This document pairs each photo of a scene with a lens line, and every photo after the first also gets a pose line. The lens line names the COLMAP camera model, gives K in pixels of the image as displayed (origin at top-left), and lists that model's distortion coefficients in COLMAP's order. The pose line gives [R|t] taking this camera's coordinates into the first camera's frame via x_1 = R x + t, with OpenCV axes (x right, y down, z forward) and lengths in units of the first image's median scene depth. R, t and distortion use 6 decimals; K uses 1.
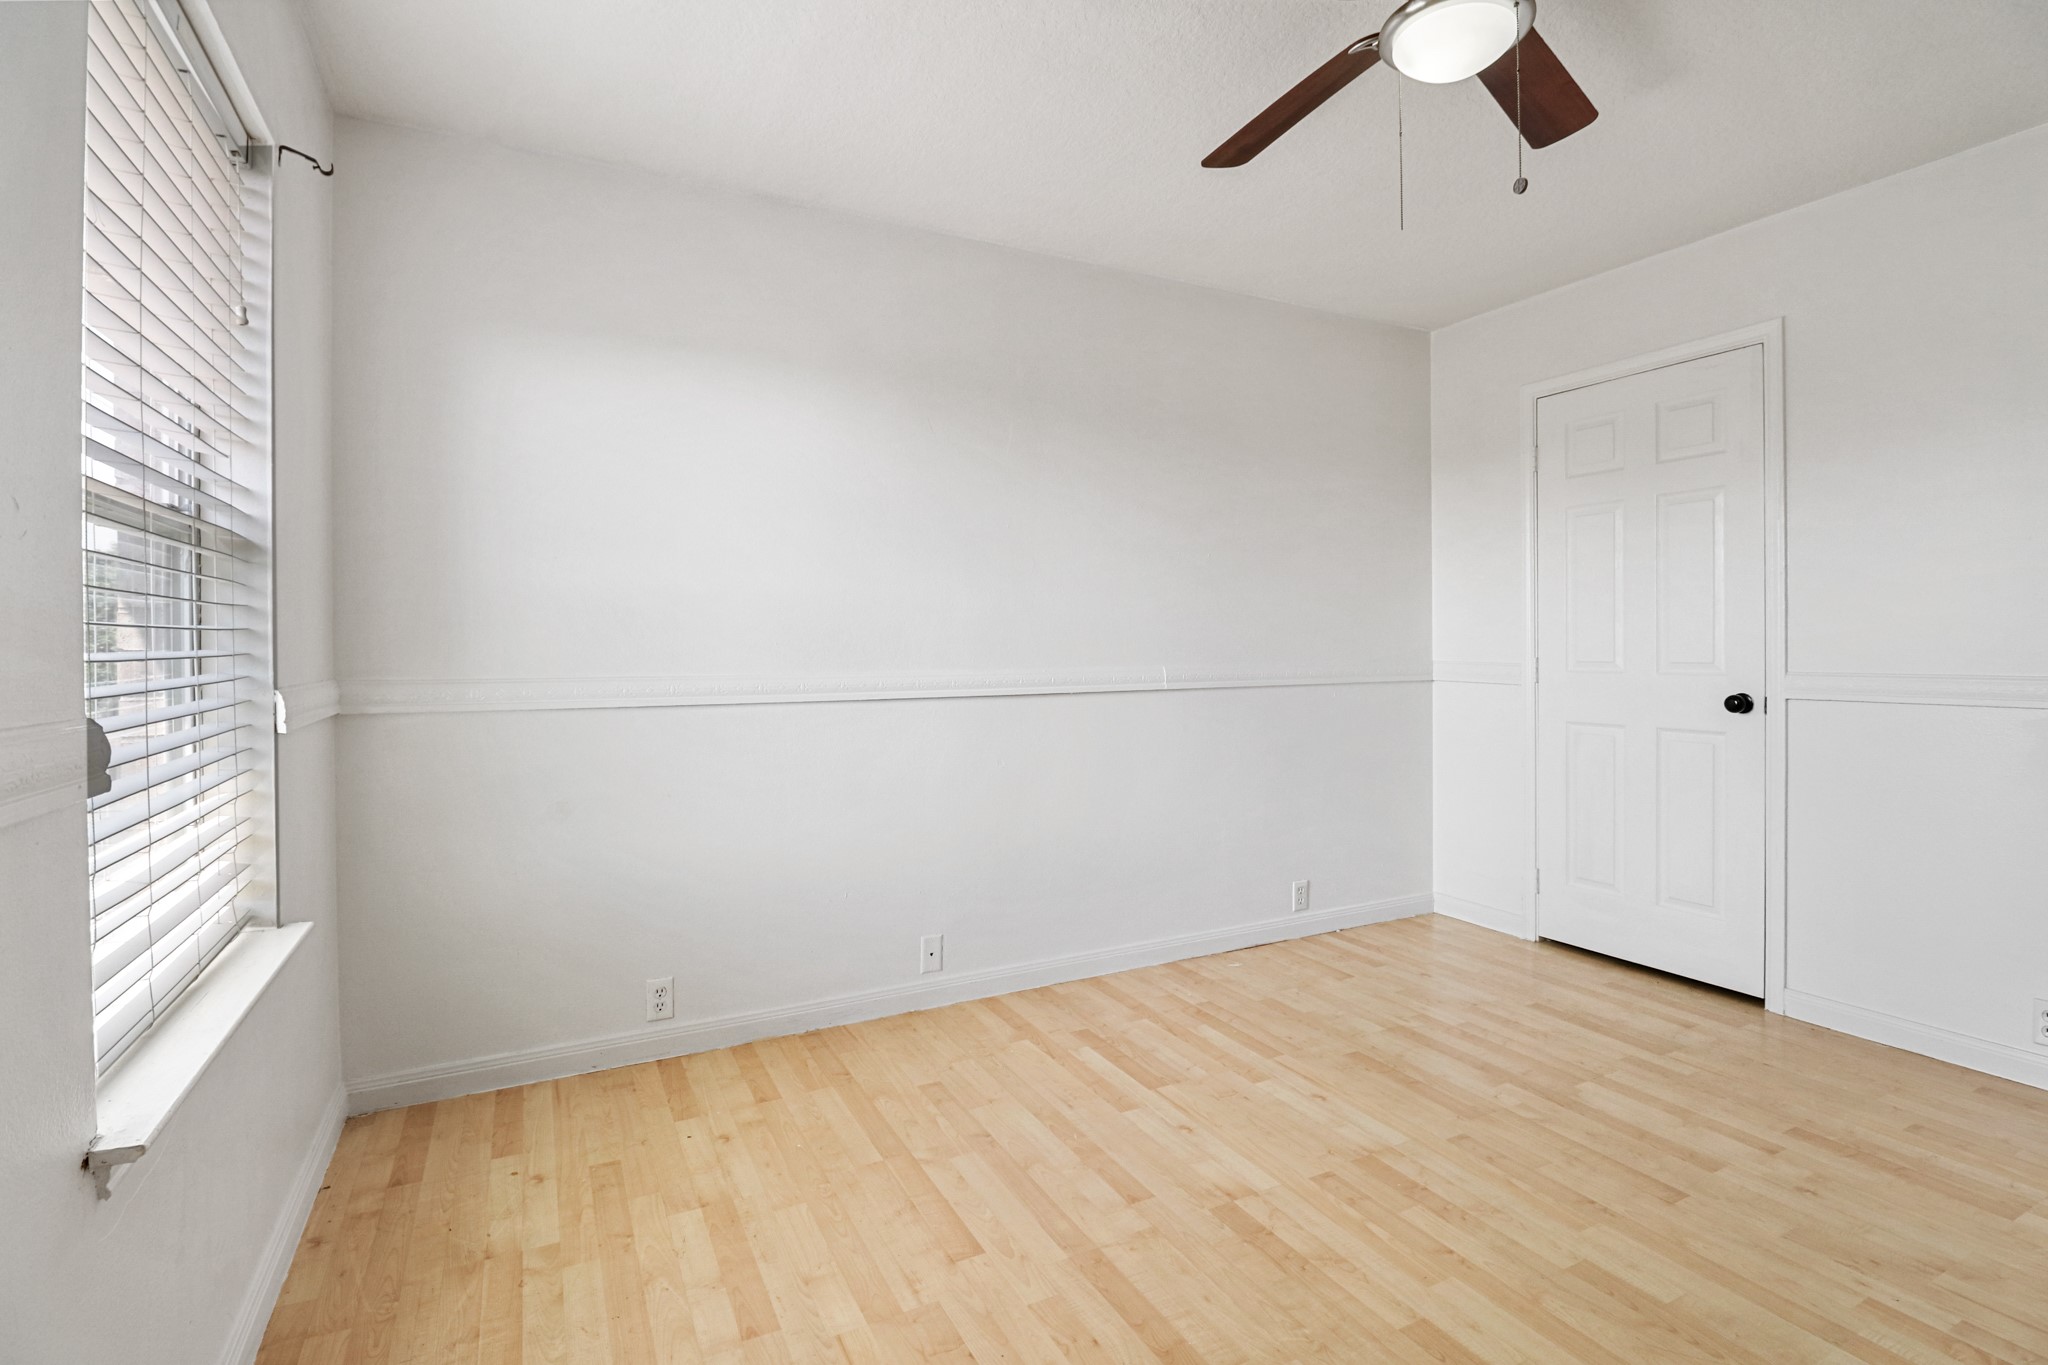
lens RADIAL K [[964.0, 0, 1042.0], [0, 964.0, 650.2], [0, 0, 1]] dist [-0.001545, -0.000410]
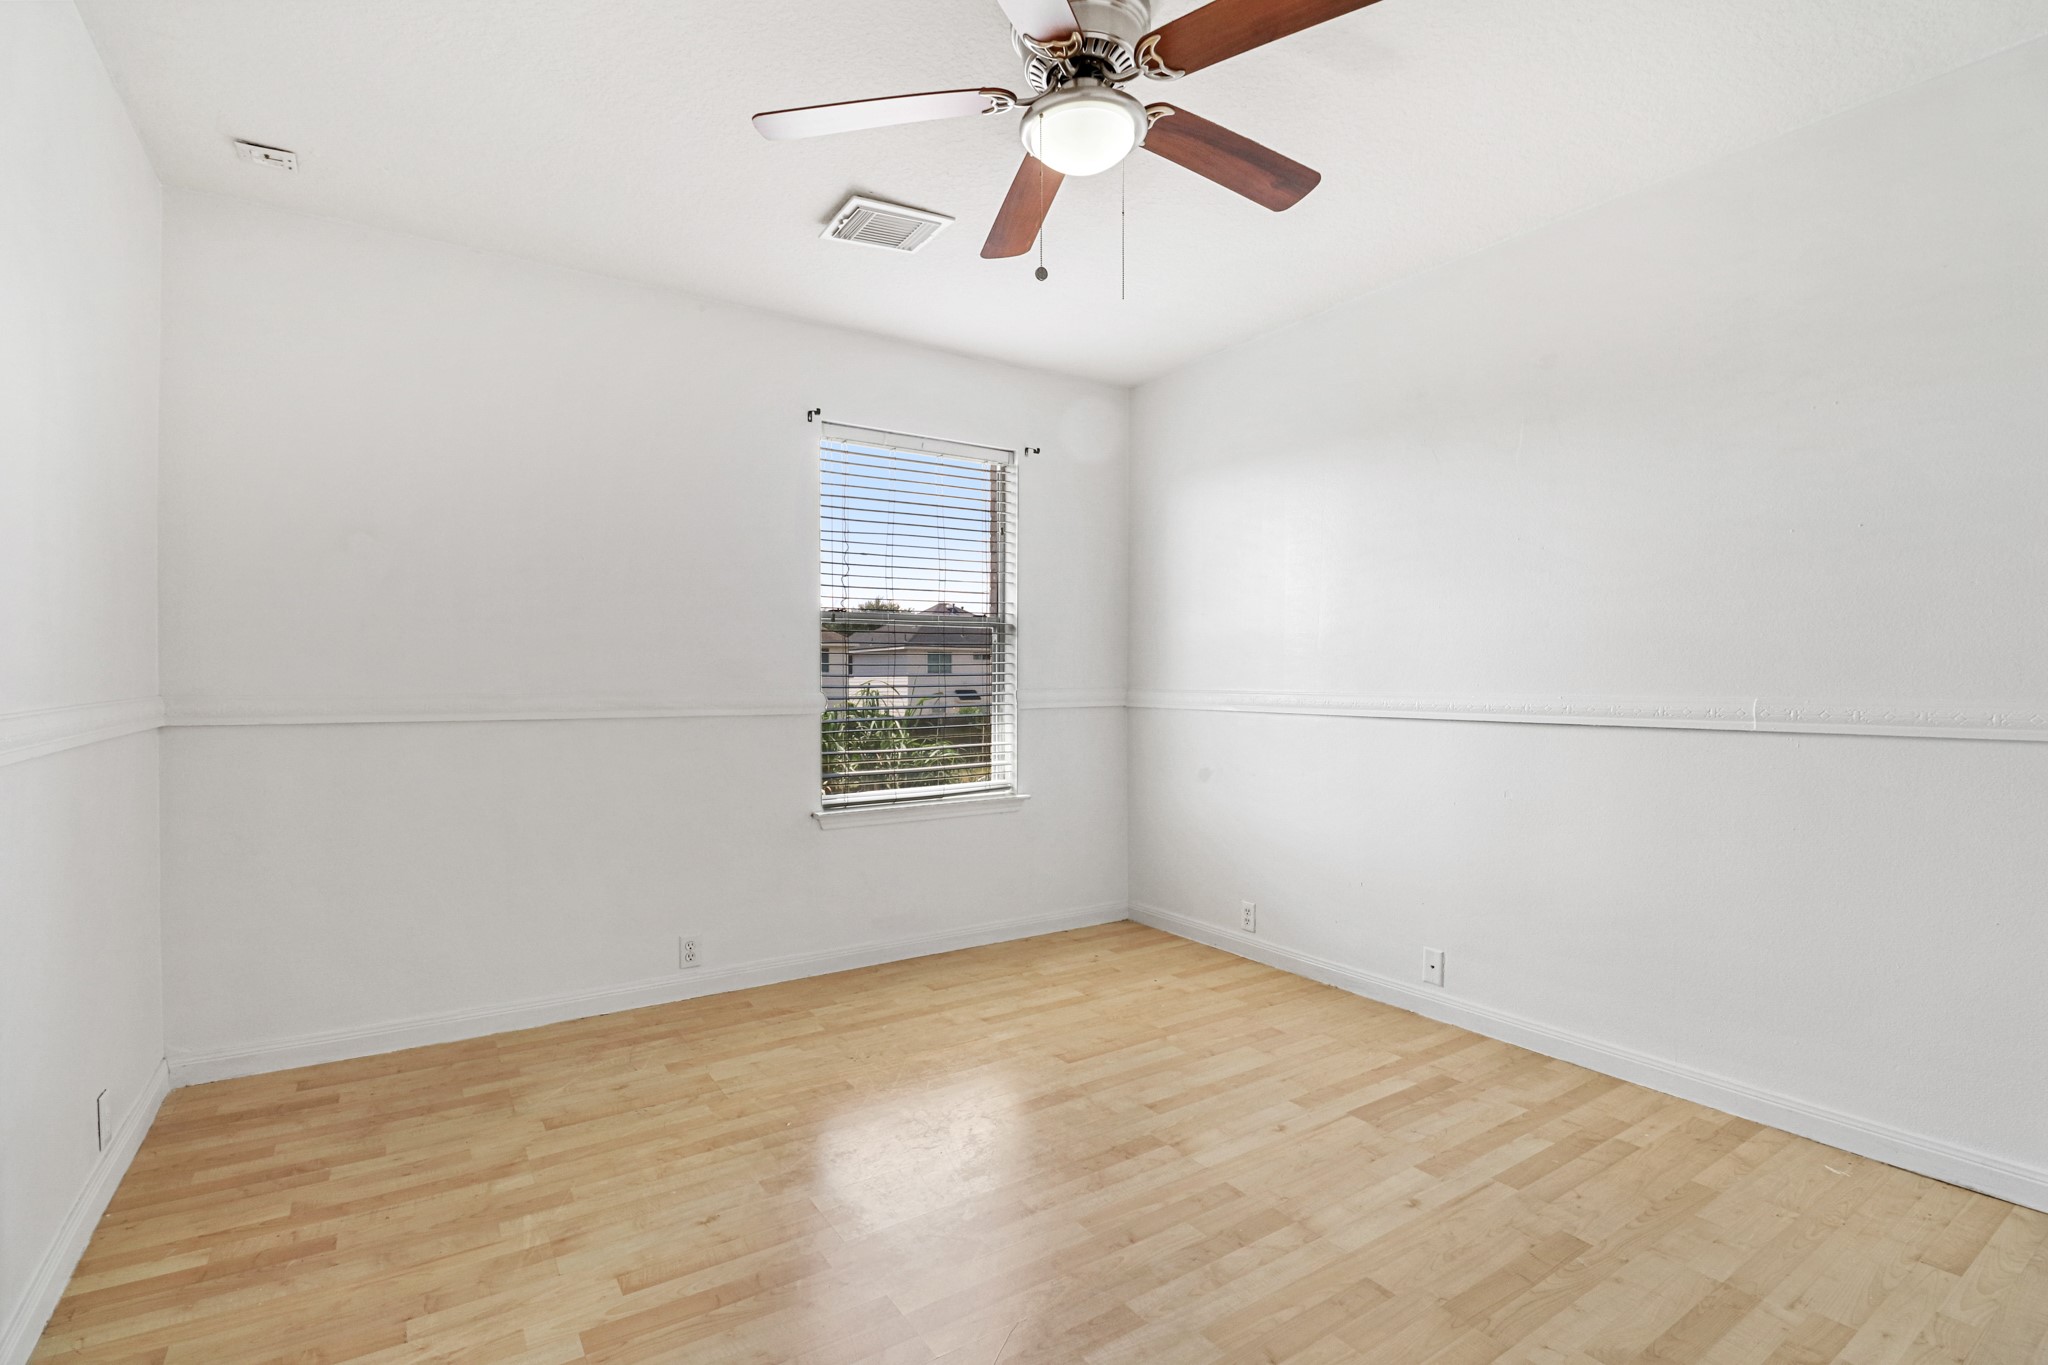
lens RADIAL K [[964.0, 0, 1037.5], [0, 964.0, 673.0], [0, 0, 1]] dist [-0.001545, -0.000410]
pose [[0.112920, 0.000356, -0.993604, 1.038115], [-0.004948, 0.999988, -0.000204, 0.002500], [0.993592, 0.004939, 0.112920, 0.550990]]
